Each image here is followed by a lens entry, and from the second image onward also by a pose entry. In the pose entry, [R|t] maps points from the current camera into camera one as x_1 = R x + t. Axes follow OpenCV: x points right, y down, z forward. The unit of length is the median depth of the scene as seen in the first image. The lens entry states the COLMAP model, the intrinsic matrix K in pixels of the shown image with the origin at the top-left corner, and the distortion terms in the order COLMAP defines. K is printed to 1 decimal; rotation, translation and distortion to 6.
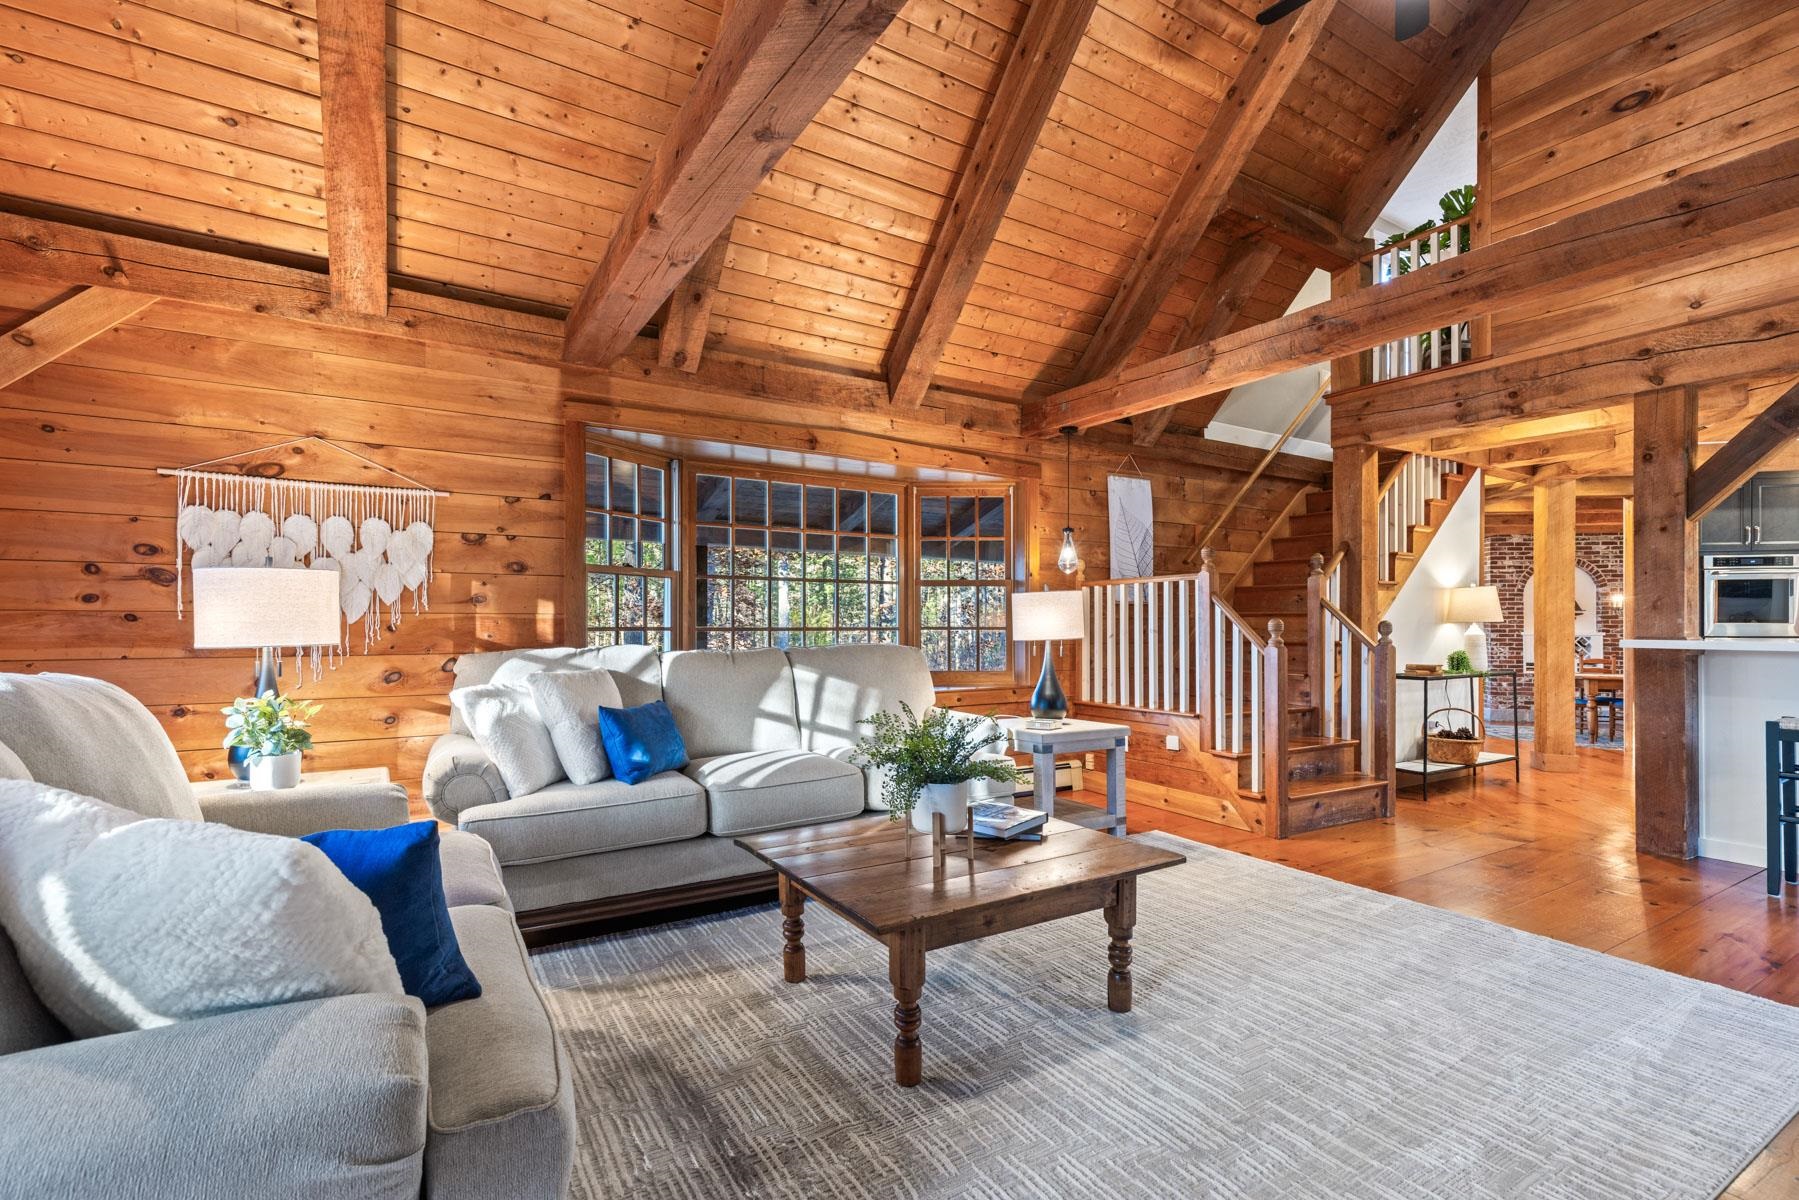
lens RADIAL K [[815.0, 0, 905.1], [0, 815.0, 616.0], [0, 0, 1]] dist [0.001276, 0.000268]
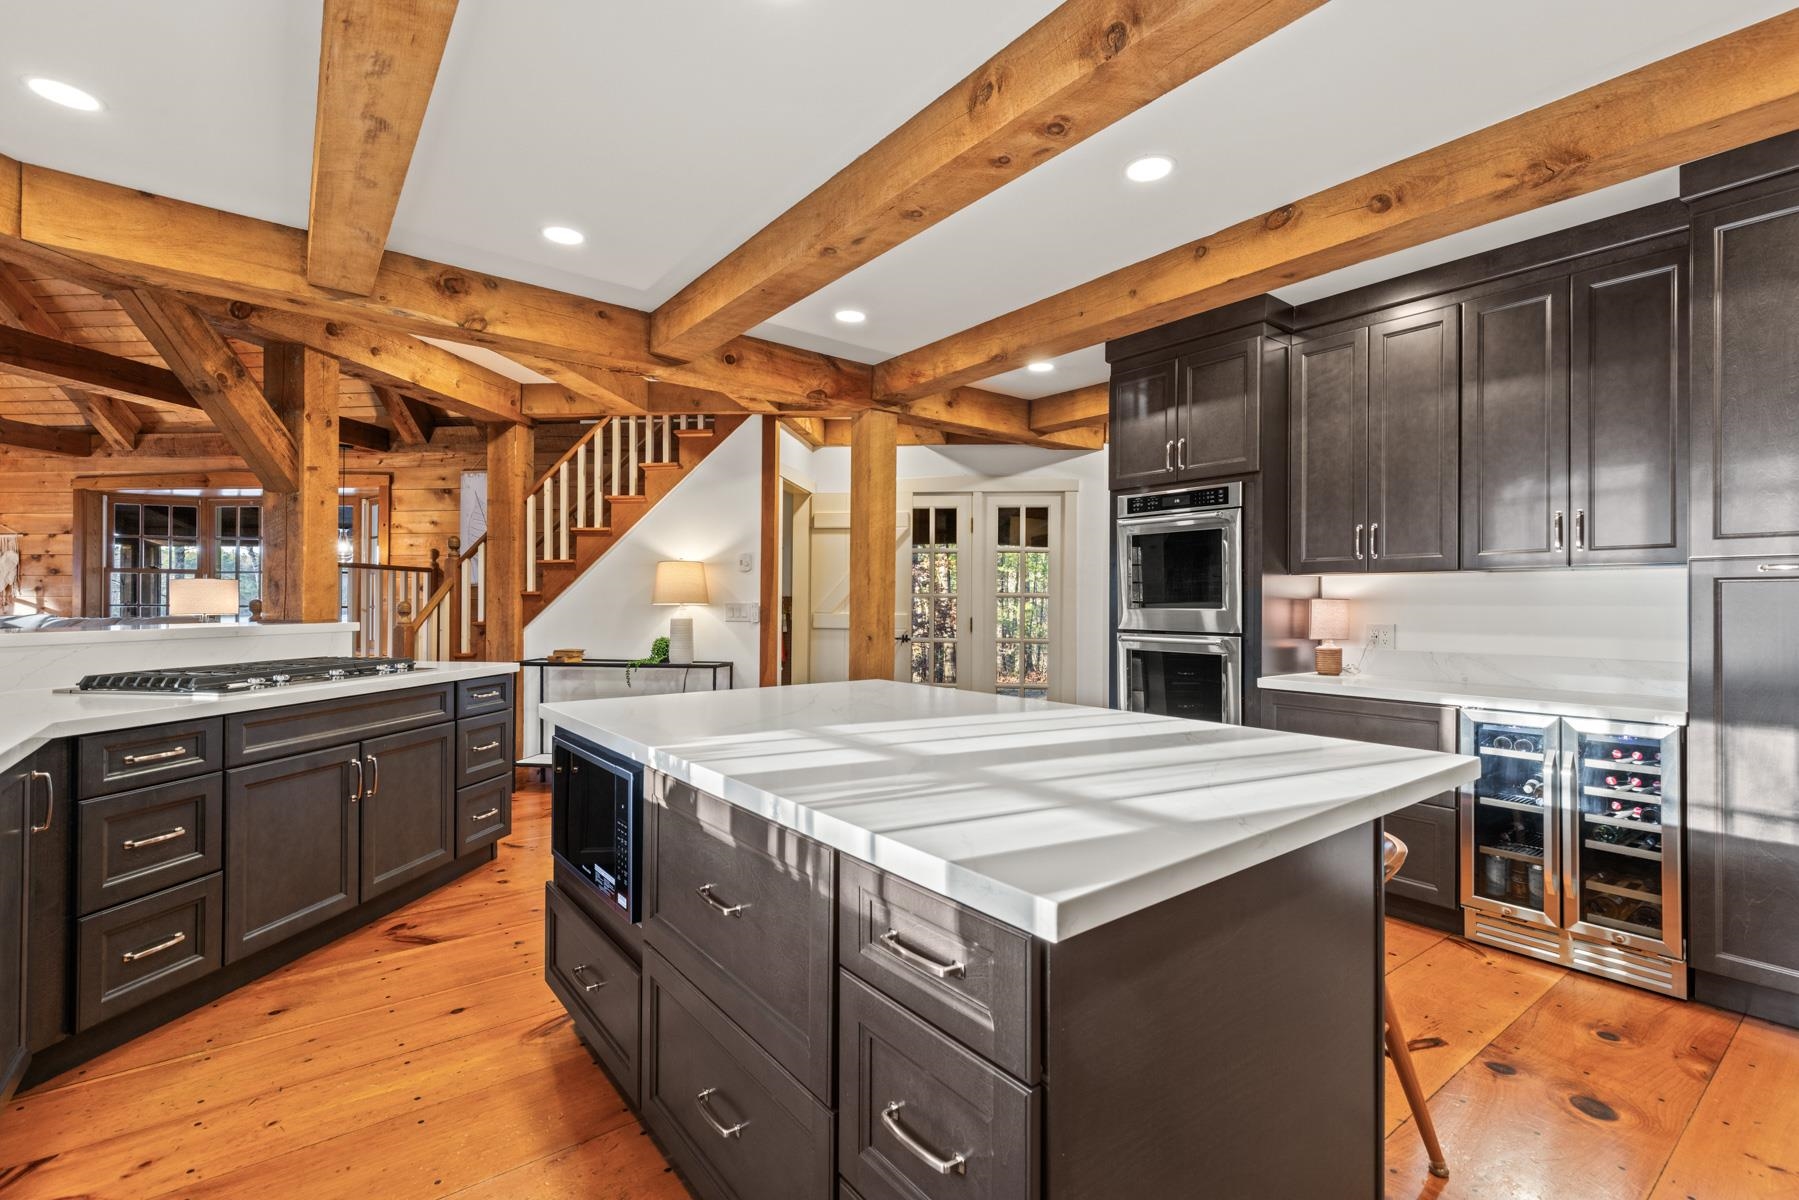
lens RADIAL K [[809.4, 0, 912.1], [0, 809.4, 602.3], [0, 0, 1]] dist [0.004138, -0.000077]
pose [[0.772184, 0.004924, -0.635380, 1.530421], [0.000742, 0.999962, 0.008651, -0.000723], [0.635399, -0.007151, 0.772151, 0.537041]]
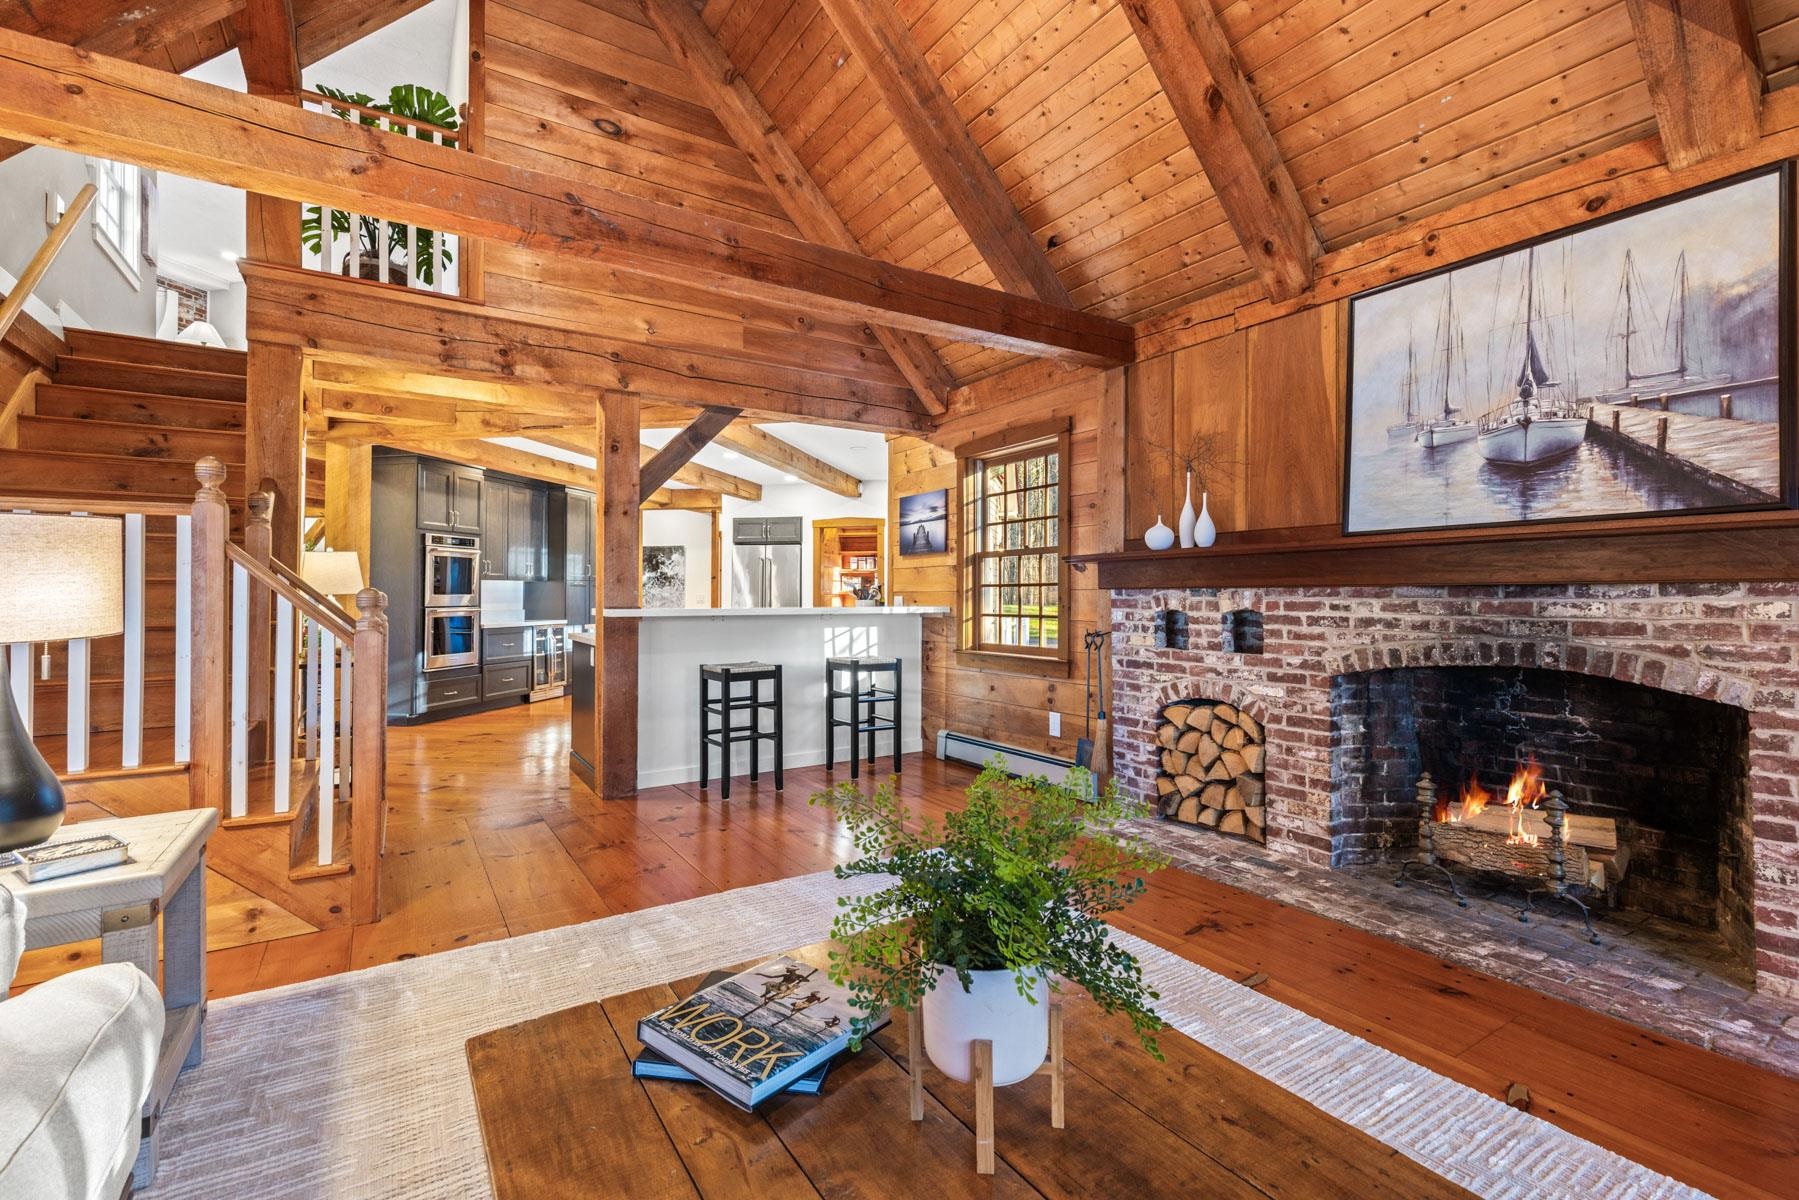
lens RADIAL K [[811.8, 0, 922.3], [0, 811.8, 586.0], [0, 0, 1]] dist [0.004449, -0.000184]
pose [[-0.032129, 0.009050, 0.999443, -0.170717], [-0.007352, 0.999930, -0.009291, 0.003060], [-0.999457, -0.007647, -0.032060, 0.450206]]
